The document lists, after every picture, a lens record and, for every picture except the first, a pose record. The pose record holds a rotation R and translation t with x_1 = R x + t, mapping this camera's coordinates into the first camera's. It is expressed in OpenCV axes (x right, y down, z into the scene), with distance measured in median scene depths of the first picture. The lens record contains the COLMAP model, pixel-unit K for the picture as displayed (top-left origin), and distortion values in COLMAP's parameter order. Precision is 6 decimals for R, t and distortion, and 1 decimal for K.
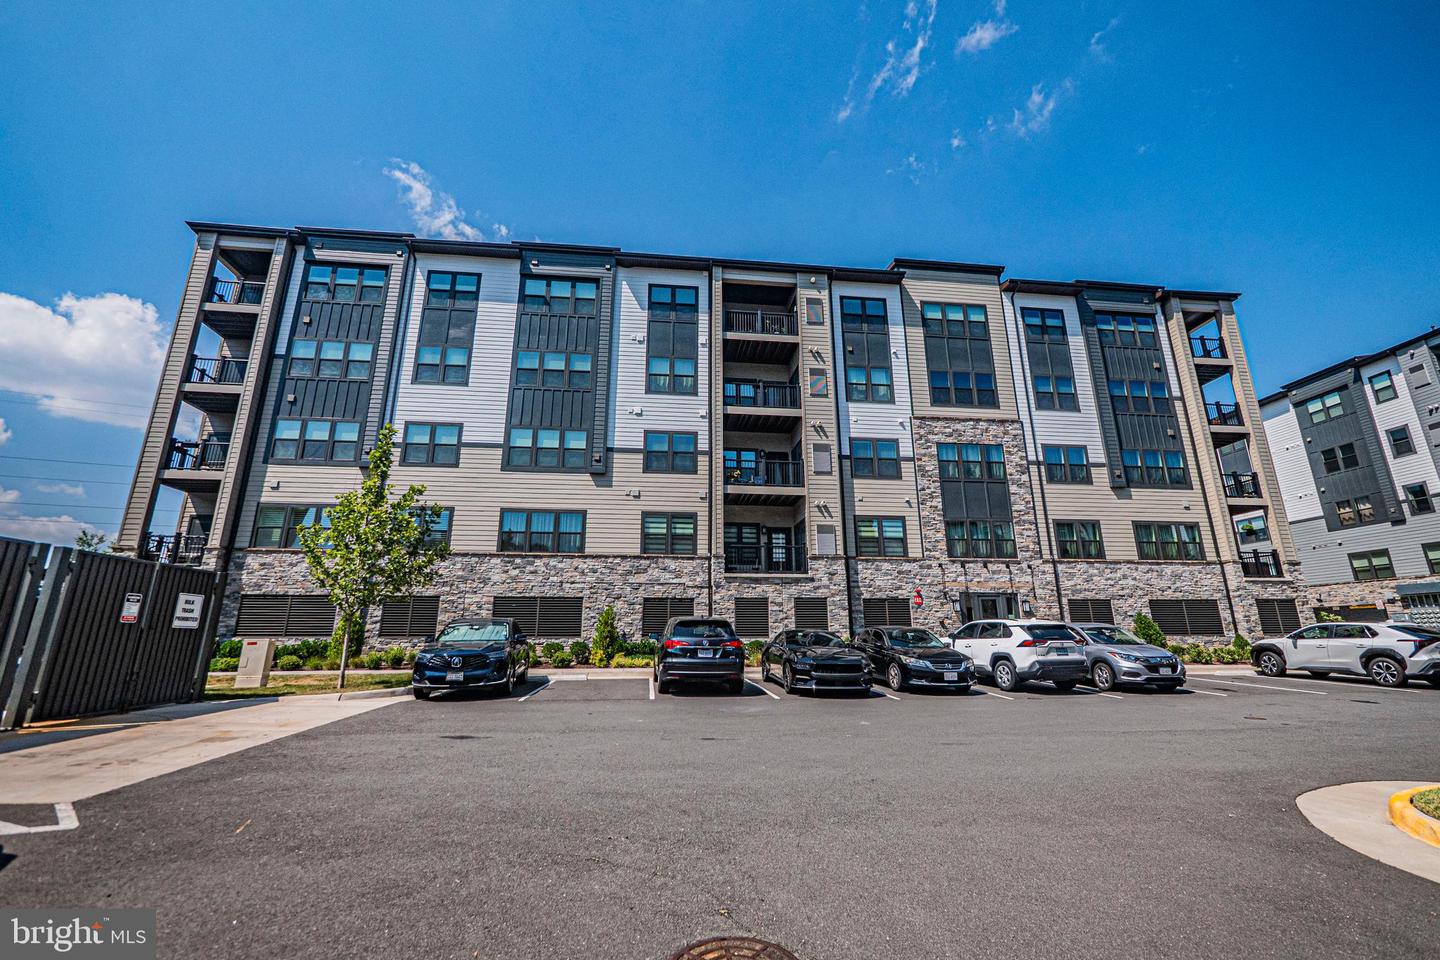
lens RADIAL K [[605.4, 0, 725.1], [0, 605.4, 475.7], [0, 0, 1]] dist [-0.007352, 0.001498]
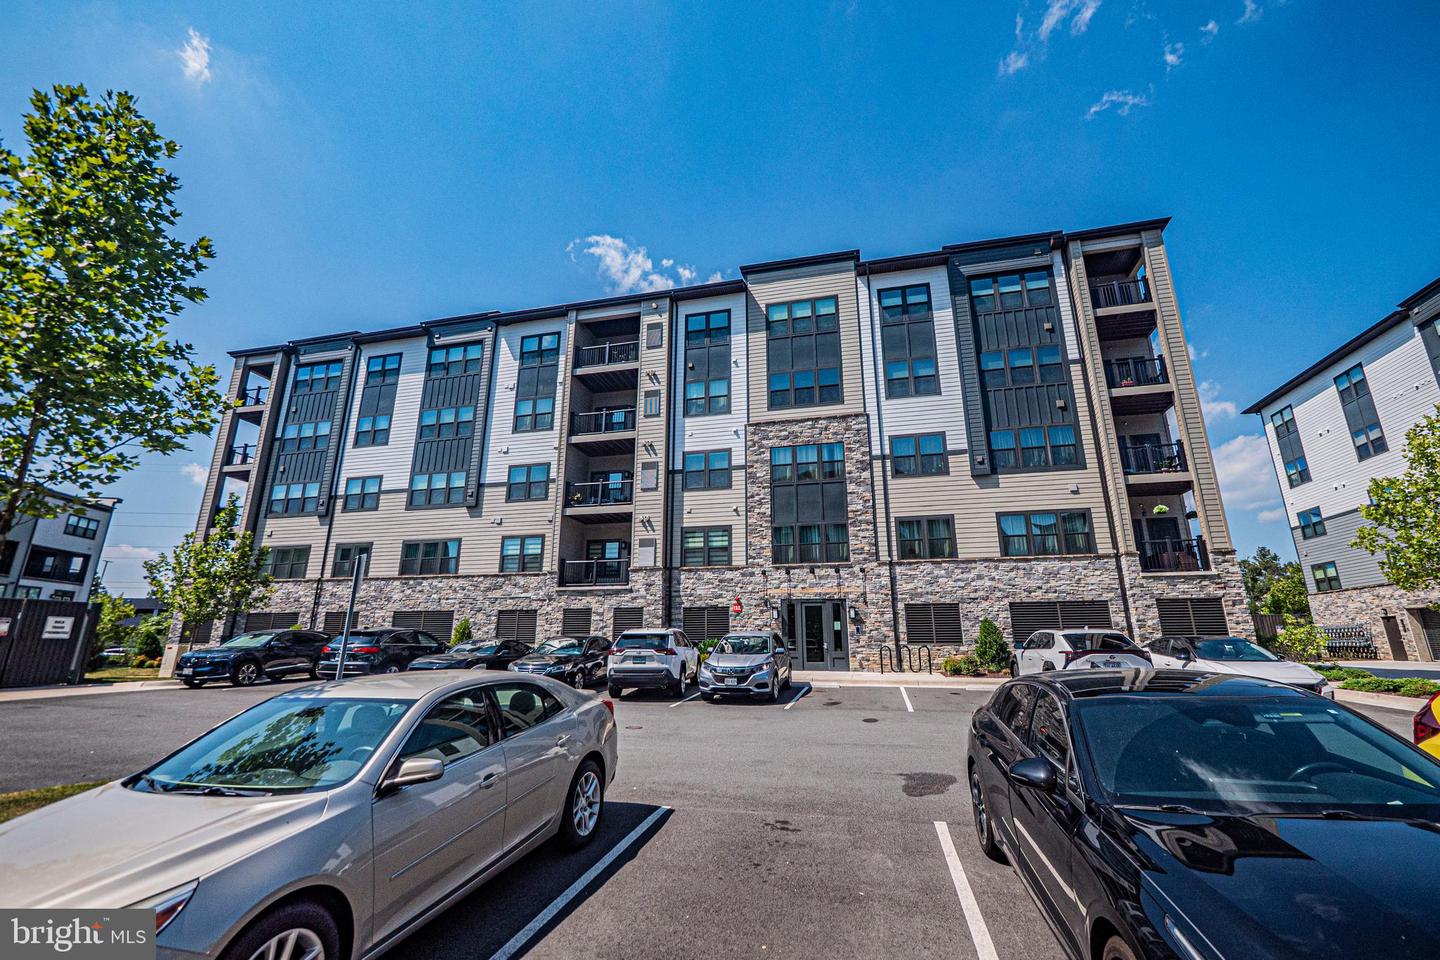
lens RADIAL K [[605.4, 0, 733.8], [0, 605.4, 481.9], [0, 0, 1]] dist [-0.007352, 0.001498]
pose [[0.937523, -0.088190, -0.336561, 0.631066], [0.088248, 0.995983, -0.015155, 0.010977], [0.336546, -0.015493, 0.941540, 0.051120]]
